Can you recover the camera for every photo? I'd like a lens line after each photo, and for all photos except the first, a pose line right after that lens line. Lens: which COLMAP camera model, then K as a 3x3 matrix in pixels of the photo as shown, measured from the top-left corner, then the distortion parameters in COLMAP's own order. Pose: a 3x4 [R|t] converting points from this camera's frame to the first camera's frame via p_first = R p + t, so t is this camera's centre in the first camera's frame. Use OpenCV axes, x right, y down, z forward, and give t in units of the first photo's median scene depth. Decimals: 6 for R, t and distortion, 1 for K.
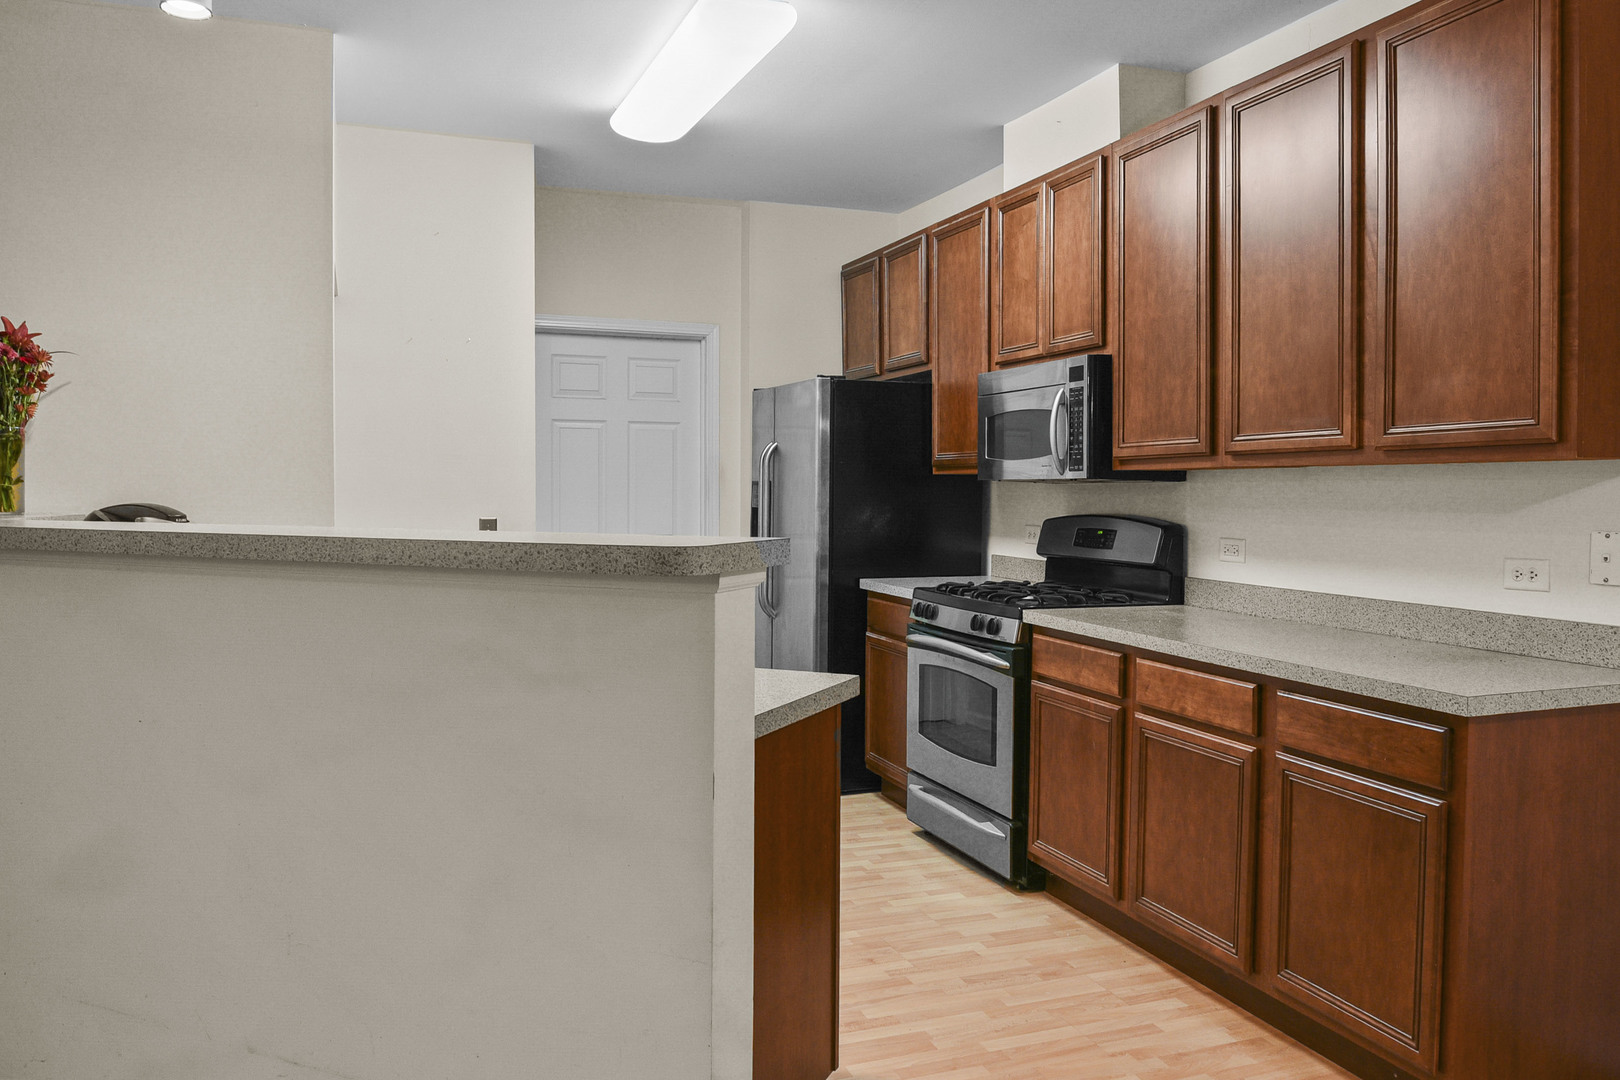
lens RADIAL K [[1175.6, 0, 804.9], [0, 1175.6, 532.4], [0, 0, 1]] dist [-0.007046, -0.001031]
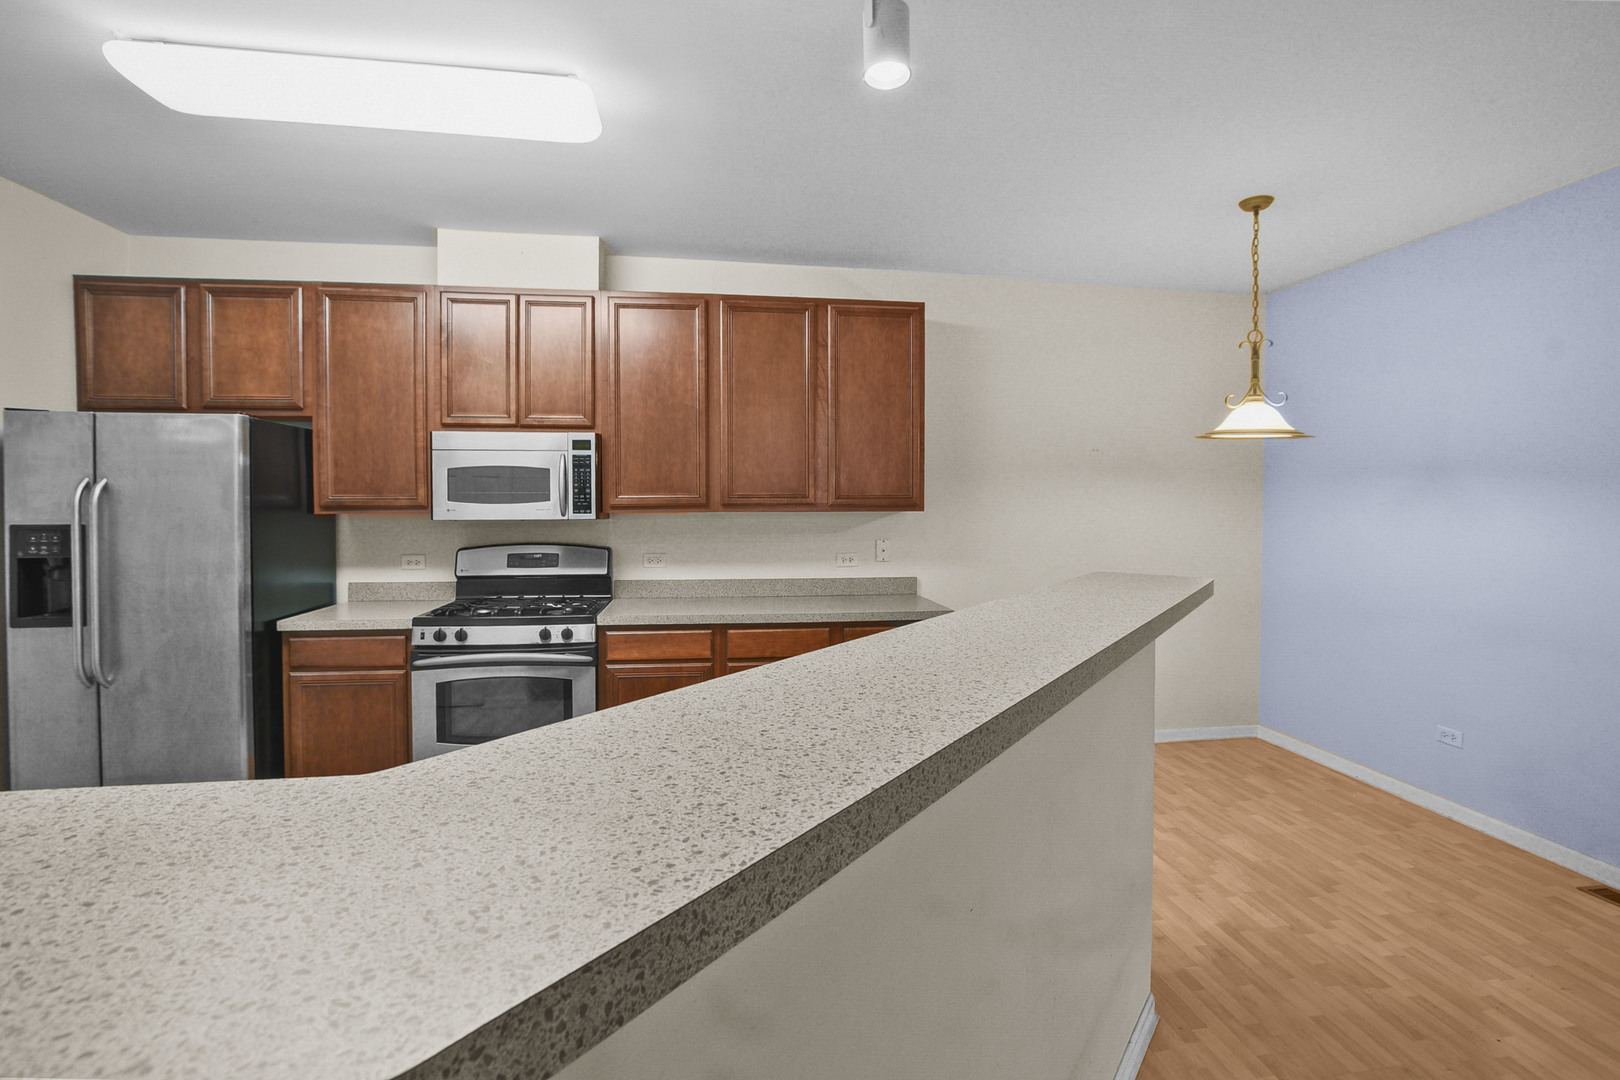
lens RADIAL K [[739.0, 0, 814.5], [0, 739.0, 512.7], [0, 0, 1]] dist [-0.029257, 0.003785]
pose [[0.210877, -0.018575, 0.977336, -0.580593], [0.036788, 0.999262, 0.011054, -0.053519], [-0.976820, 0.033623, 0.211405, 0.545414]]
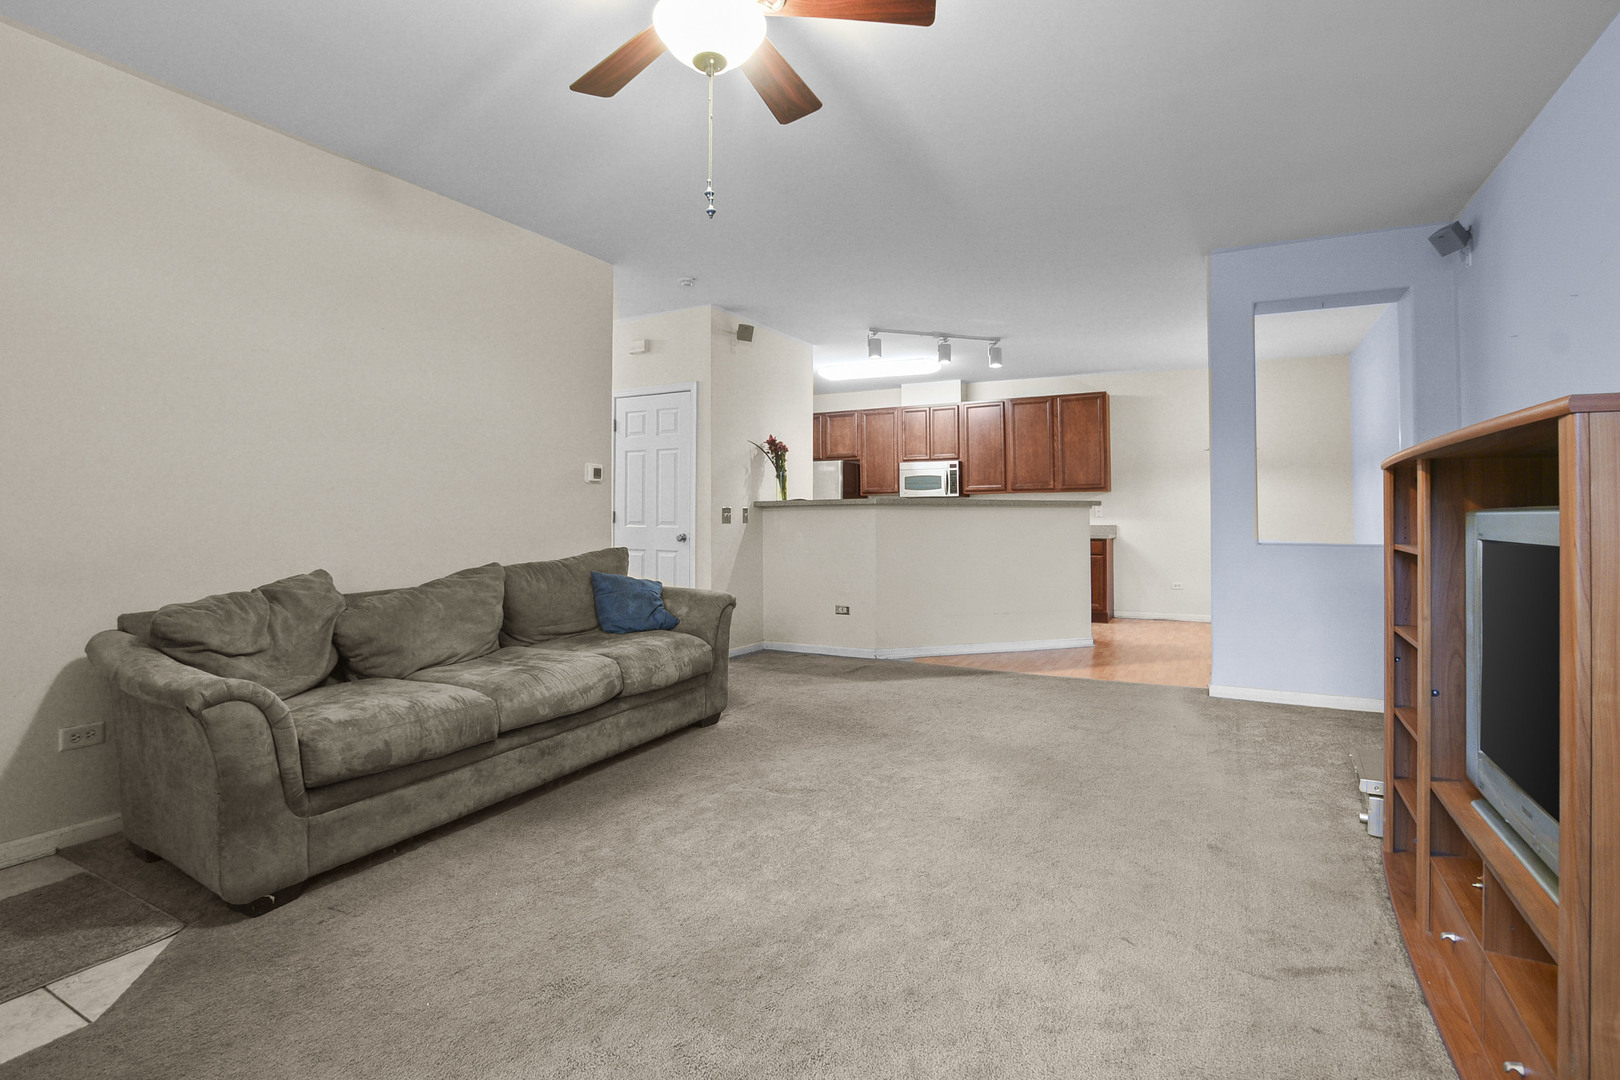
lens RADIAL K [[774.6, 0, 817.7], [0, 774.6, 502.0], [0, 0, 1]] dist [-0.024672, 0.001014]
pose [[0.747188, 0.009095, 0.664551, -1.602597], [0.028536, 0.998545, -0.045750, 0.065785], [-0.664000, 0.053148, 0.745841, -0.441766]]
